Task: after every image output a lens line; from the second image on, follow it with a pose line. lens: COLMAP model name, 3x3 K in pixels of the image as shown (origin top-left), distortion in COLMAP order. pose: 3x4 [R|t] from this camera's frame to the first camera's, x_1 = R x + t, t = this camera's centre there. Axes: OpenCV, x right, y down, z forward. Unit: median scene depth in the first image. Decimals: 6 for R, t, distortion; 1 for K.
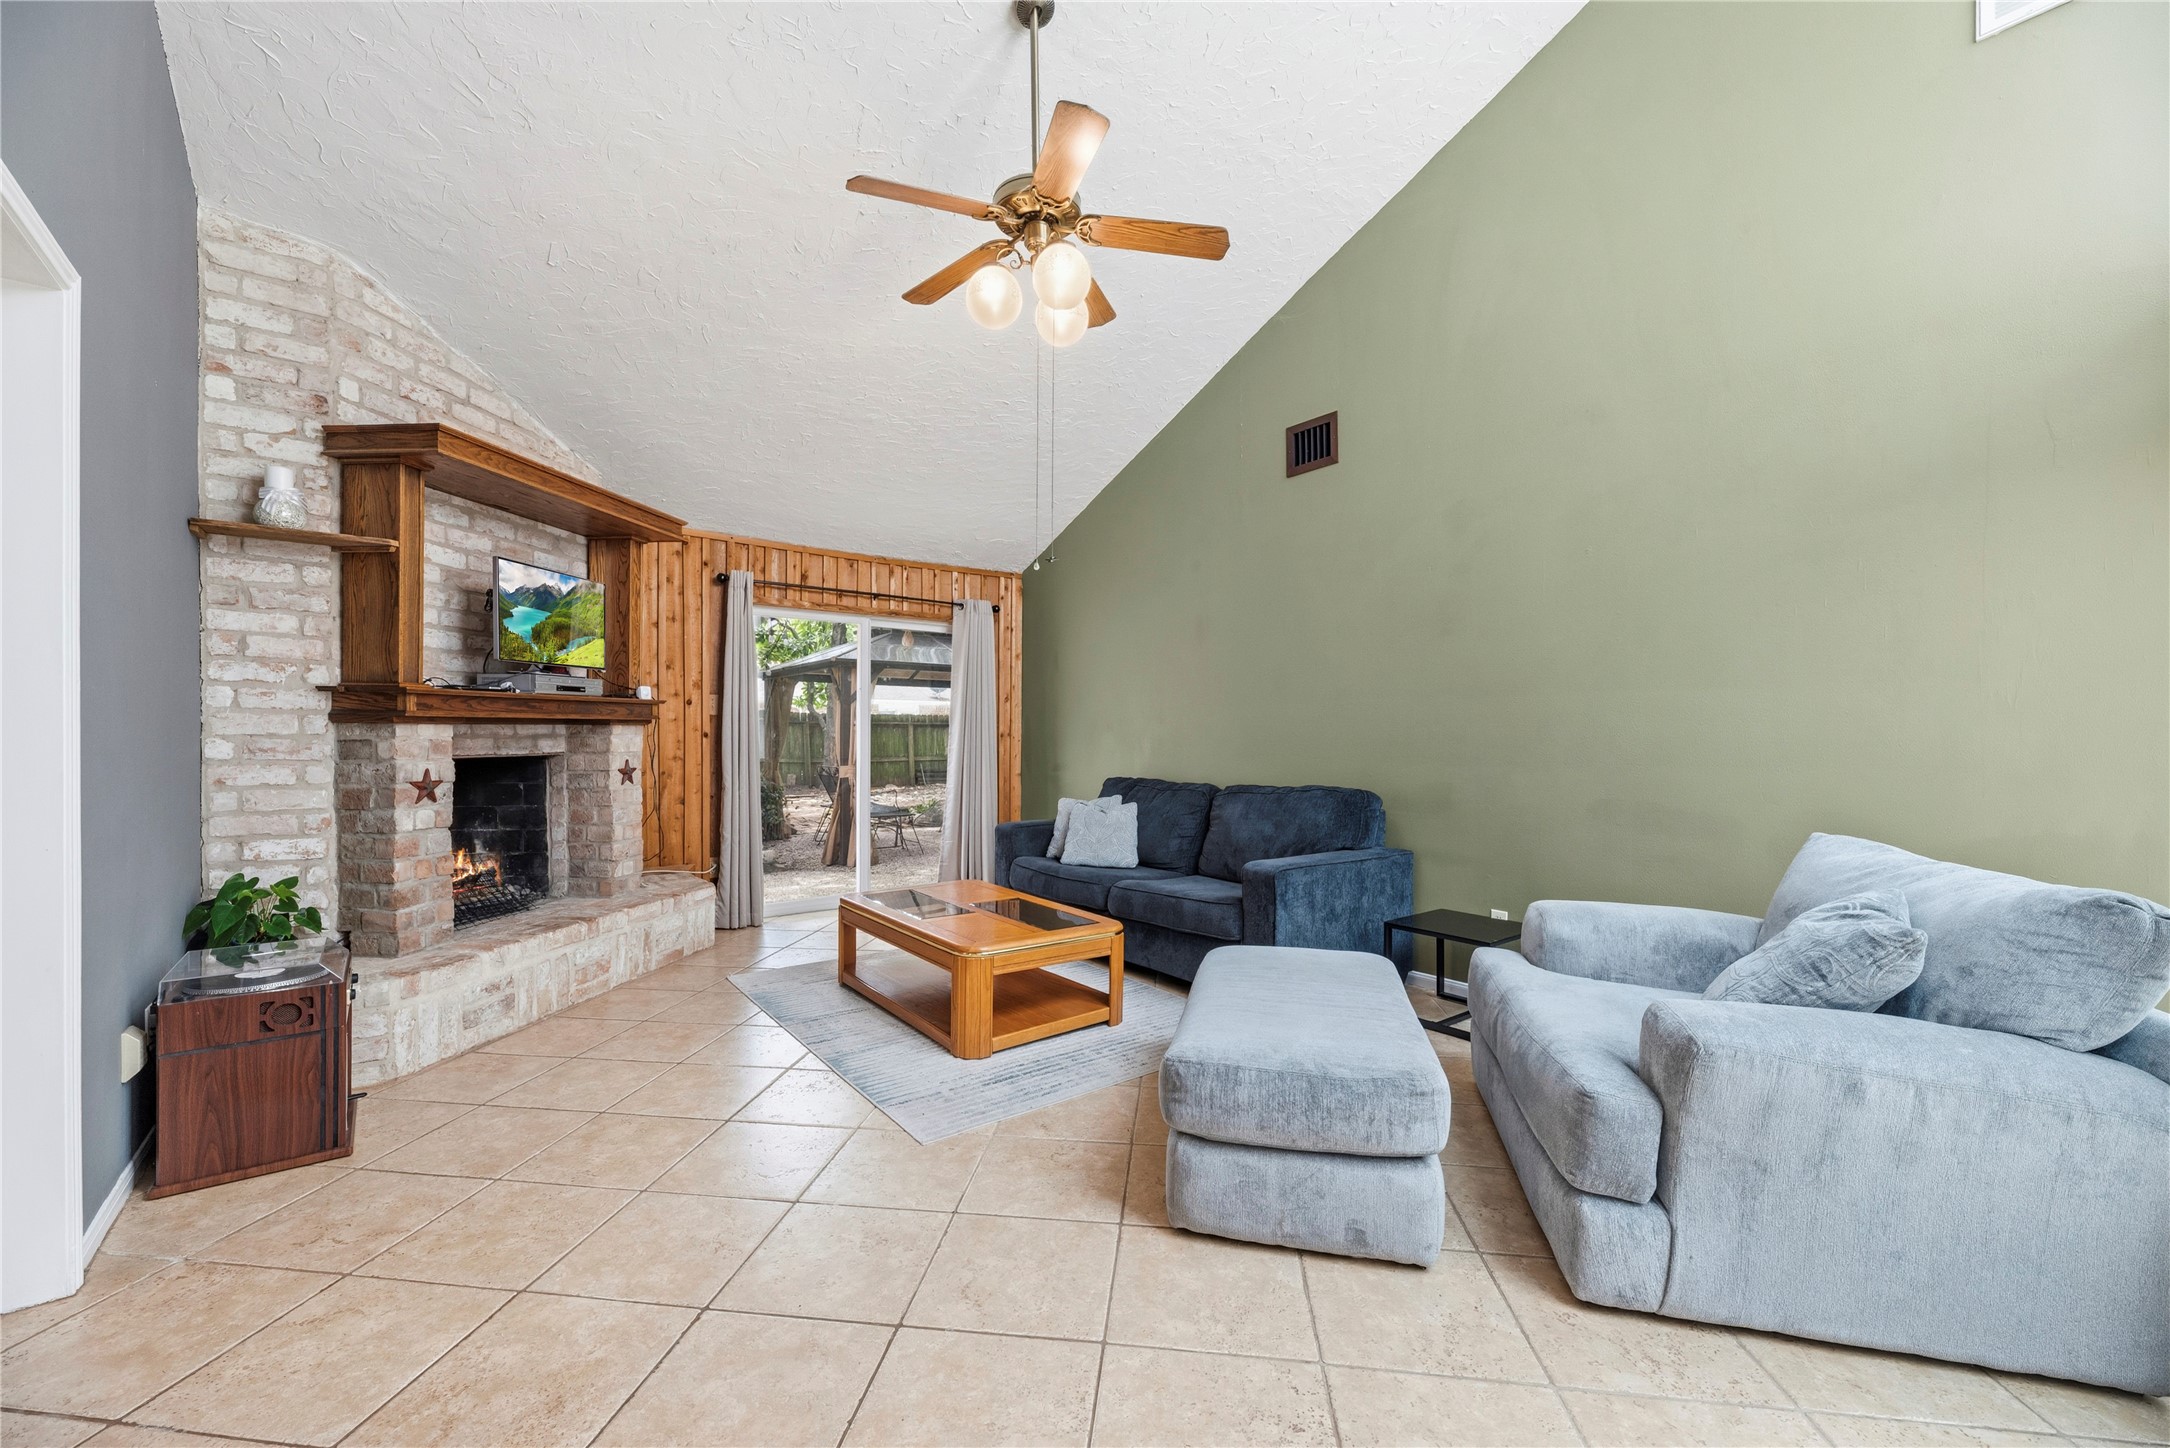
lens RADIAL K [[875.9, 0, 1086.5], [0, 875.9, 740.8], [0, 0, 1]] dist [0.004651, 0.000492]
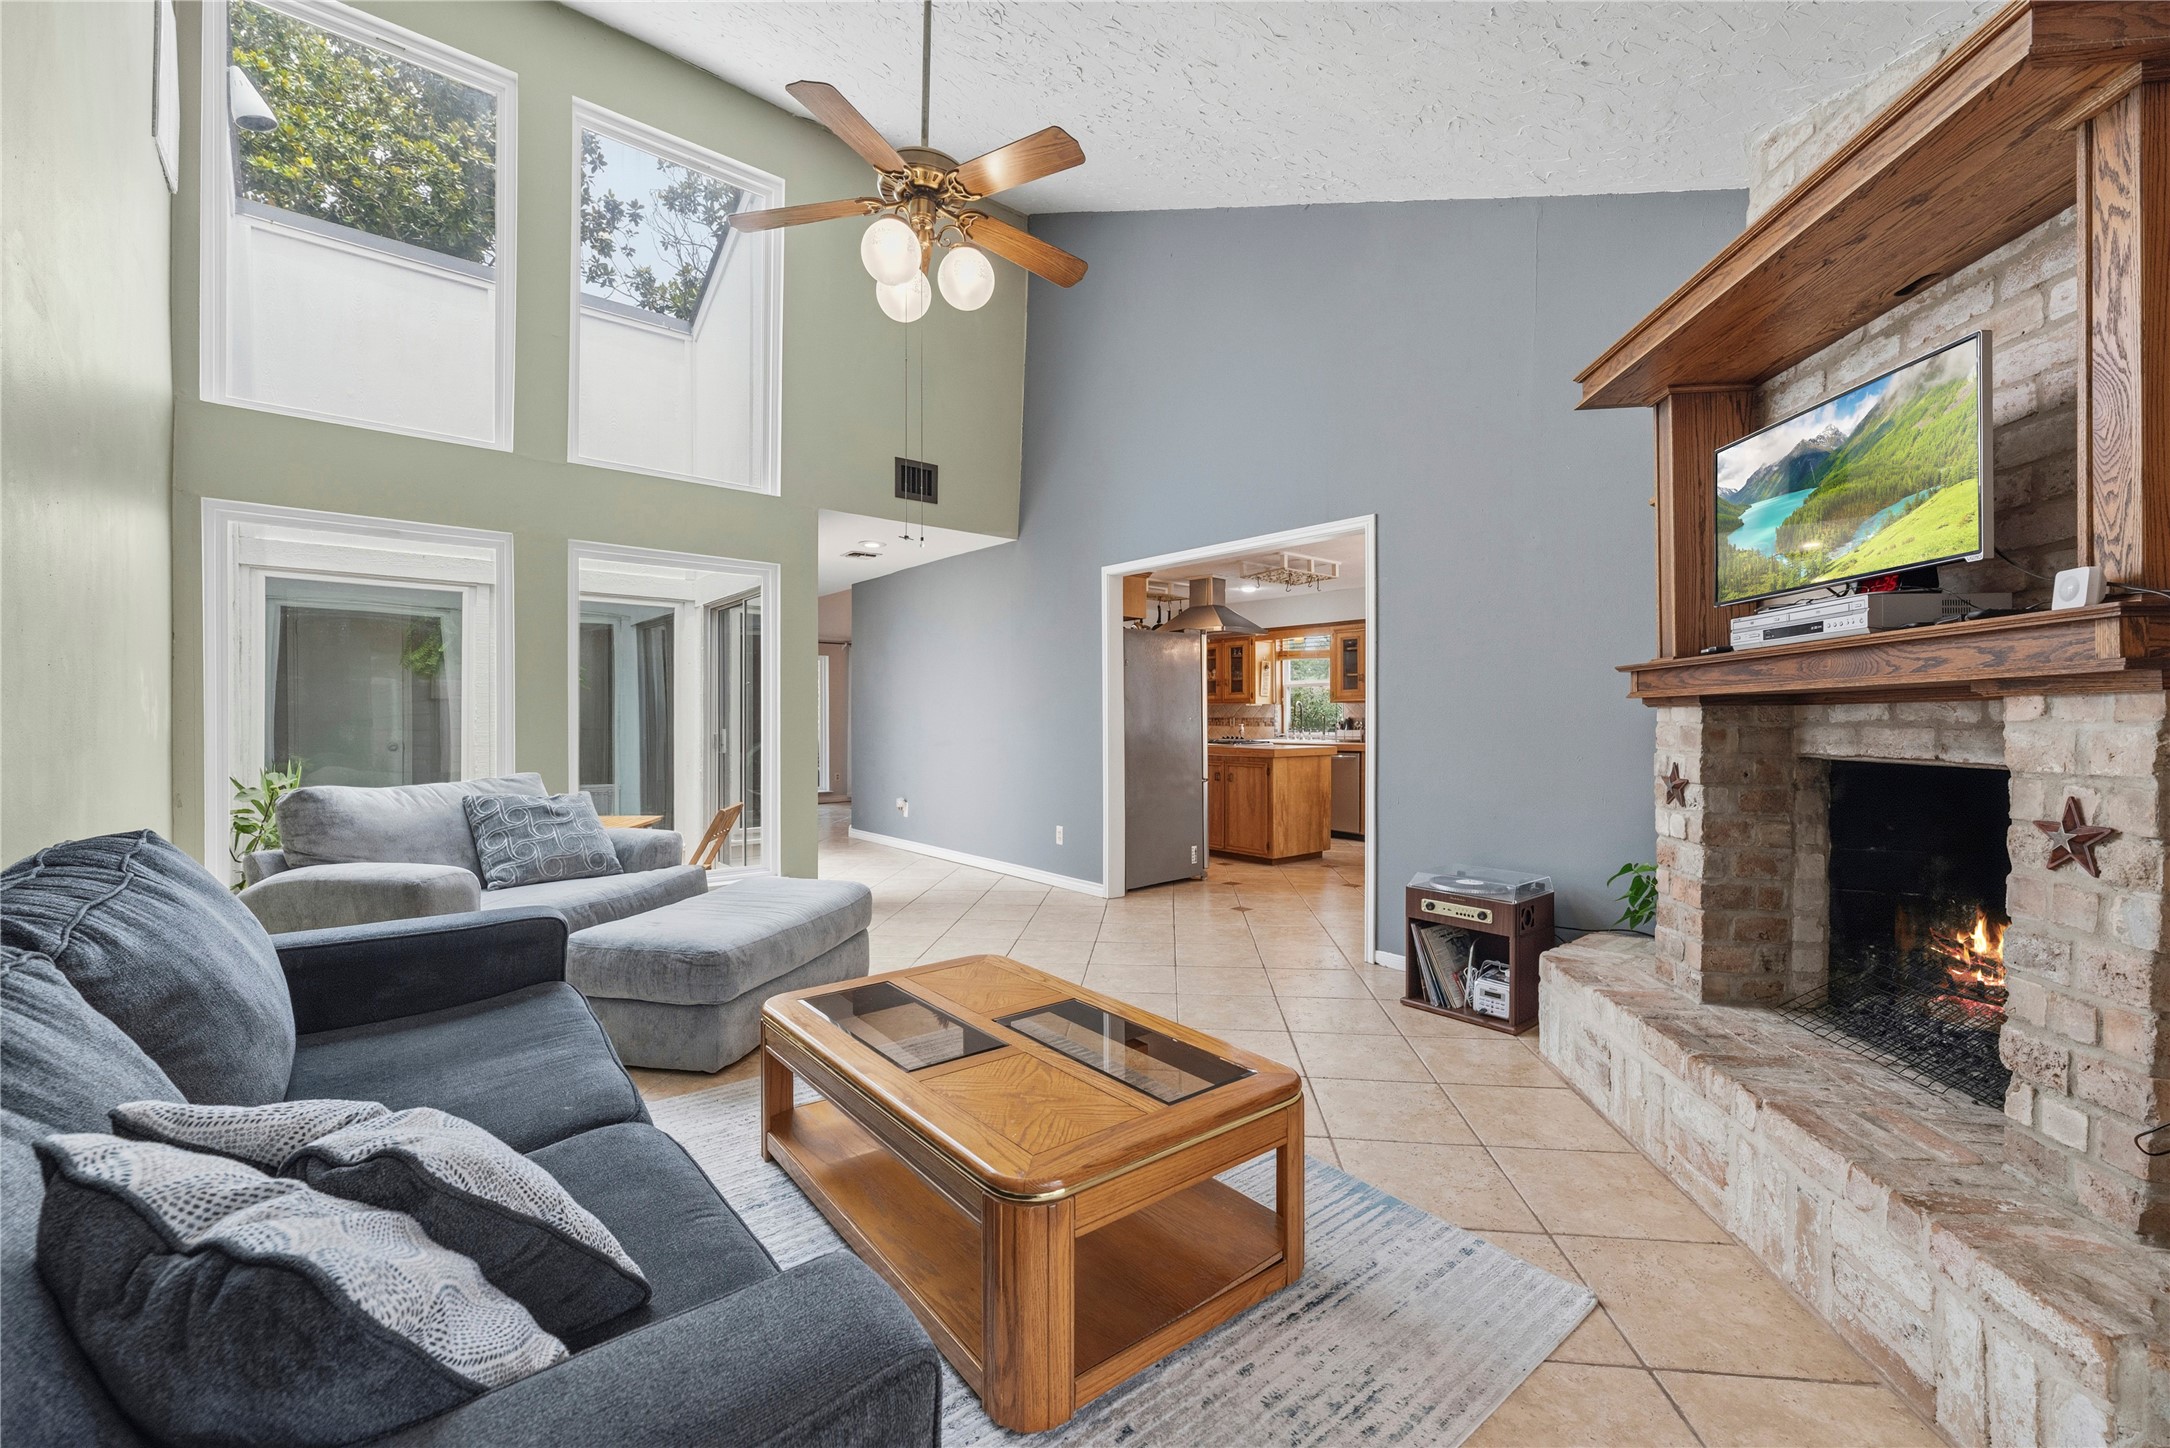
lens RADIAL K [[875.9, 0, 1087.1], [0, 875.9, 716.3], [0, 0, 1]] dist [0.004651, 0.000492]
pose [[-0.999430, -0.007648, -0.032876, -0.188283], [-0.007865, 0.999948, 0.006486, -0.010531], [0.032825, 0.006740, -0.999438, 1.681165]]
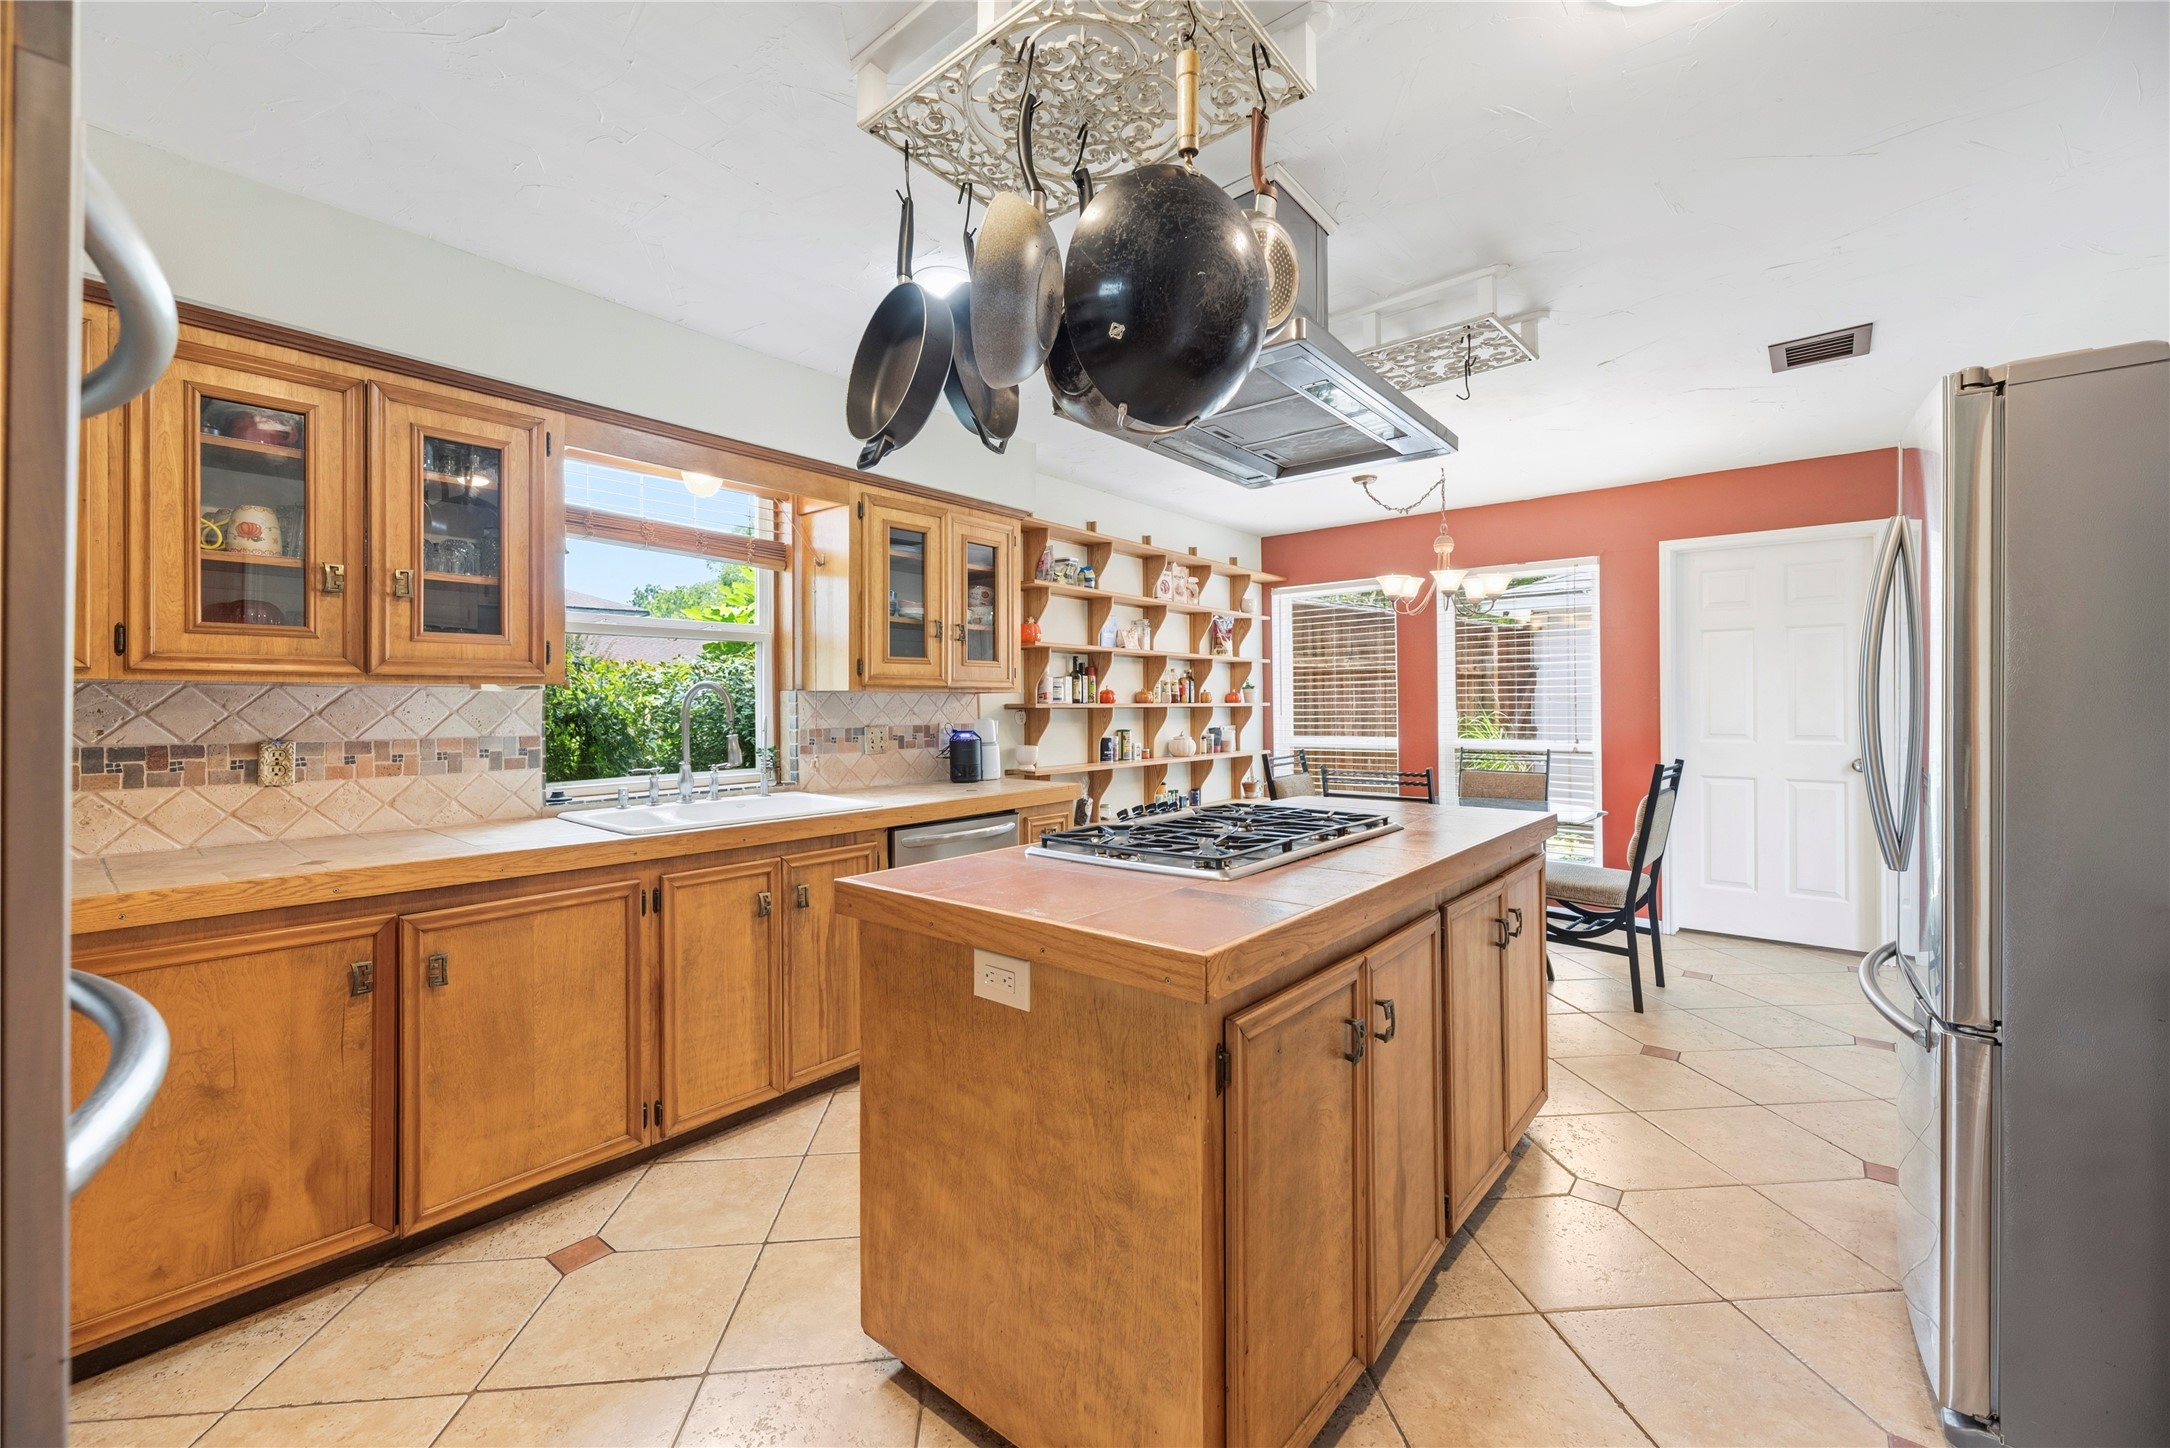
lens RADIAL K [[875.9, 0, 1082.6], [0, 875.9, 713.6], [0, 0, 1]] dist [0.004651, 0.000492]
pose [[0.203458, -0.003292, -0.979078, -0.016615], [0.001512, 0.999994, -0.003048, -0.009331], [0.979082, -0.000860, 0.203462, -0.745623]]
